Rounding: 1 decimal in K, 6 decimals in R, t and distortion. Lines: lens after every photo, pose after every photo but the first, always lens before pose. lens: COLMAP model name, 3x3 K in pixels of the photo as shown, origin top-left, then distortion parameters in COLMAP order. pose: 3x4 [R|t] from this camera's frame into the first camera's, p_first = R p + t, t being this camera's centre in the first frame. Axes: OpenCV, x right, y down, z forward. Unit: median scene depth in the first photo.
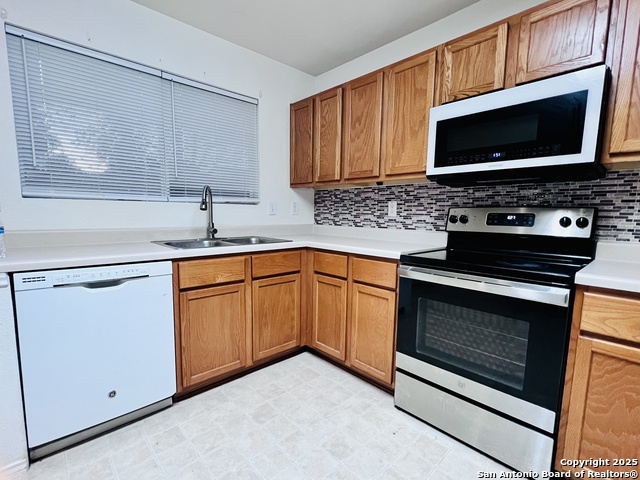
lens RADIAL K [[303.7, 0, 321.9], [0, 303.7, 251.3], [0, 0, 1]] dist [-0.004000, 0.000446]
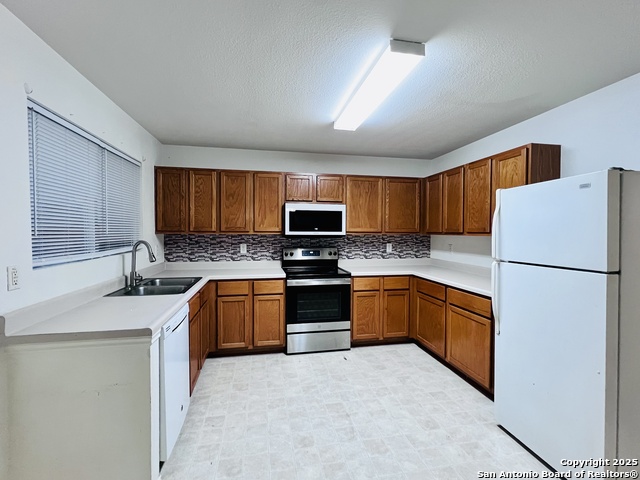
lens RADIAL K [[294.0, 0, 318.5], [0, 294.0, 243.5], [0, 0, 1]] dist [0.003608, 0.000273]
pose [[0.535349, -0.048520, 0.843236, -1.099850], [0.110432, 0.993800, -0.012927, -0.129896], [-0.837381, 0.100040, 0.537388, -0.217111]]
